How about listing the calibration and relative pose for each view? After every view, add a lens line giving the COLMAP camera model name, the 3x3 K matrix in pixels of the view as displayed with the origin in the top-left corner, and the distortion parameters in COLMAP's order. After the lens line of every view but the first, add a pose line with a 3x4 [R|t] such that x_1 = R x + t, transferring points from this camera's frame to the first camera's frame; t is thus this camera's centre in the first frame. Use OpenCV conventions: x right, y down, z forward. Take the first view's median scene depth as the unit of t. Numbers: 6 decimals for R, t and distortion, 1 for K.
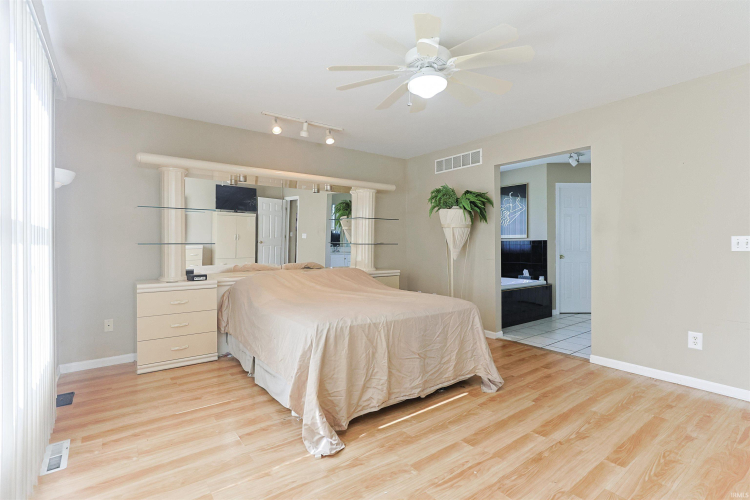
lens RADIAL K [[367.9, 0, 380.6], [0, 367.9, 246.9], [0, 0, 1]] dist [-0.010904, 0.011671]
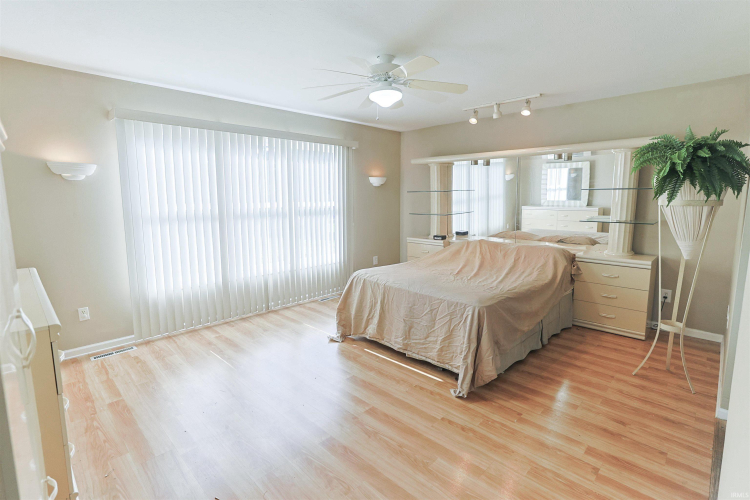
lens RADIAL K [[367.9, 0, 380.6], [0, 367.9, 246.9], [0, 0, 1]] dist [-0.010904, 0.011671]
pose [[0.136640, 0.141515, -0.980461, 0.960865], [-0.003128, 0.989800, 0.142427, -0.091825], [0.990616, -0.016394, 0.135689, 0.585962]]
